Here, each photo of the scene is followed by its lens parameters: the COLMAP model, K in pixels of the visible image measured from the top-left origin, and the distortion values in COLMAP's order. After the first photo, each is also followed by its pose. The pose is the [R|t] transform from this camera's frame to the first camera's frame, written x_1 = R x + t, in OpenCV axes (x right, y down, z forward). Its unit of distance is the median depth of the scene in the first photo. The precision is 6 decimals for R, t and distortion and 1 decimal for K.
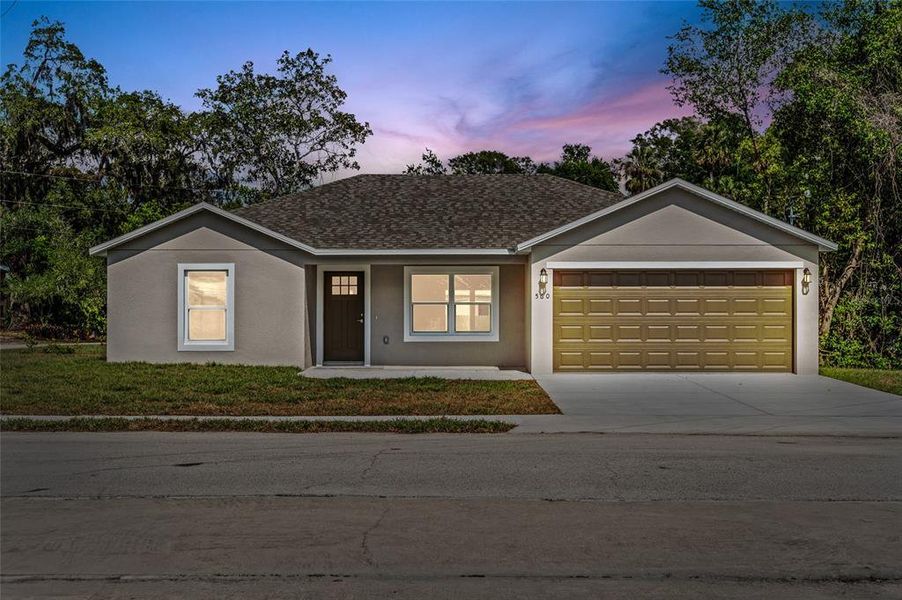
lens RADIAL K [[1293.8, 0, 451.7], [0, 1293.8, 298.7], [0, 0, 1]] dist [0.049201, 0.000000]
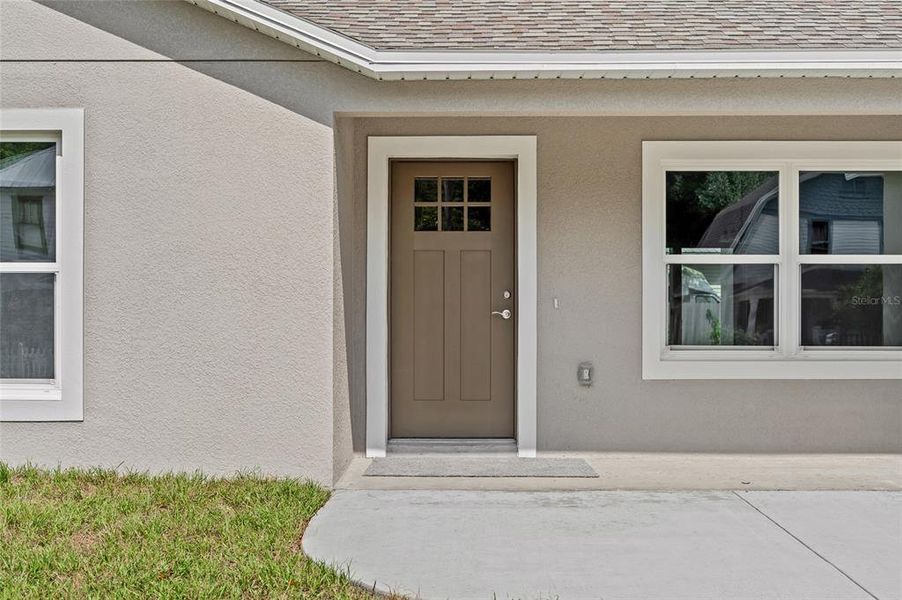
lens RADIAL K [[1293.8, 0, 450.5], [0, 1293.8, 302.5], [0, 0, 1]] dist [0.049201, 0.000000]
pose [[0.999944, 0.001592, -0.010493, -0.084552], [-0.001440, 0.999894, 0.014500, 0.010384], [0.010515, -0.014484, 0.999840, 0.714304]]
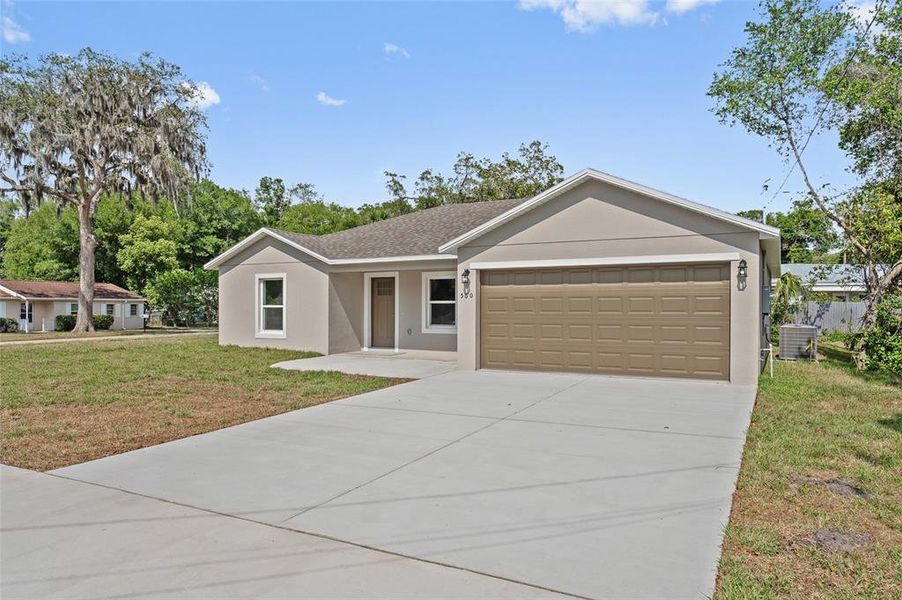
lens RADIAL K [[614.7, 0, 453.9], [0, 614.7, 305.3], [0, 0, 1]] dist [0.004630, 0.000029]
pose [[0.887417, -0.002383, -0.460962, 0.271561], [0.008928, 0.999888, 0.012020, -0.000103], [0.460881, -0.014782, 0.887339, 0.518484]]
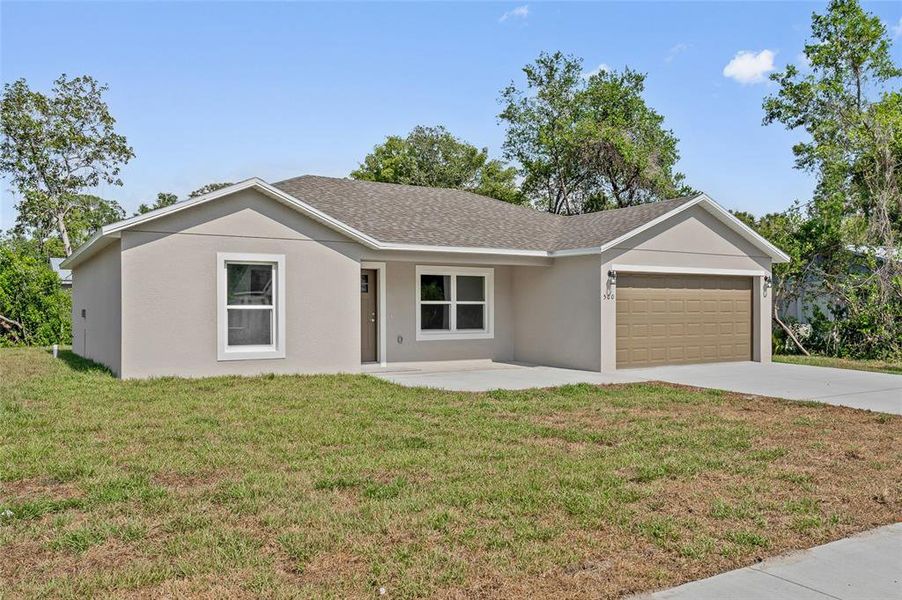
lens RADIAL K [[715.0, 0, 449.7], [0, 715.0, 298.6], [0, 0, 1]] dist [0.013682, -0.012003]
pose [[0.844382, 0.007085, 0.535695, -0.325129], [-0.008735, 0.999962, 0.000543, 0.000257], [-0.535670, -0.005138, 0.844411, 0.545172]]
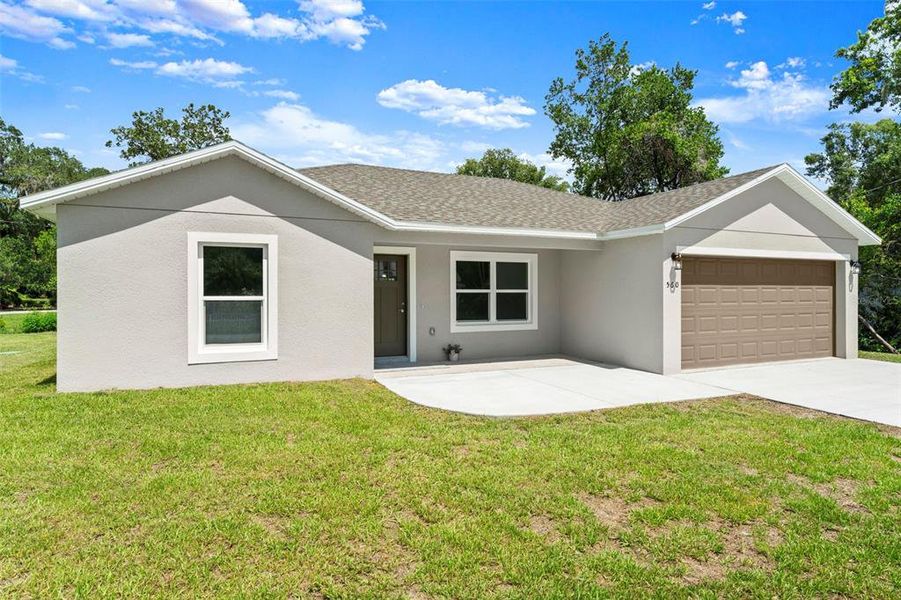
lens RADIAL K [[517.1, 0, 454.9], [0, 517.1, 287.0], [0, 0, 1]] dist [0.005108, -0.000750]
pose [[0.904579, 0.003612, 0.426292, -0.199415], [-0.006699, 0.999961, 0.005742, -0.001310], [-0.426254, -0.008049, 0.904567, 0.698510]]
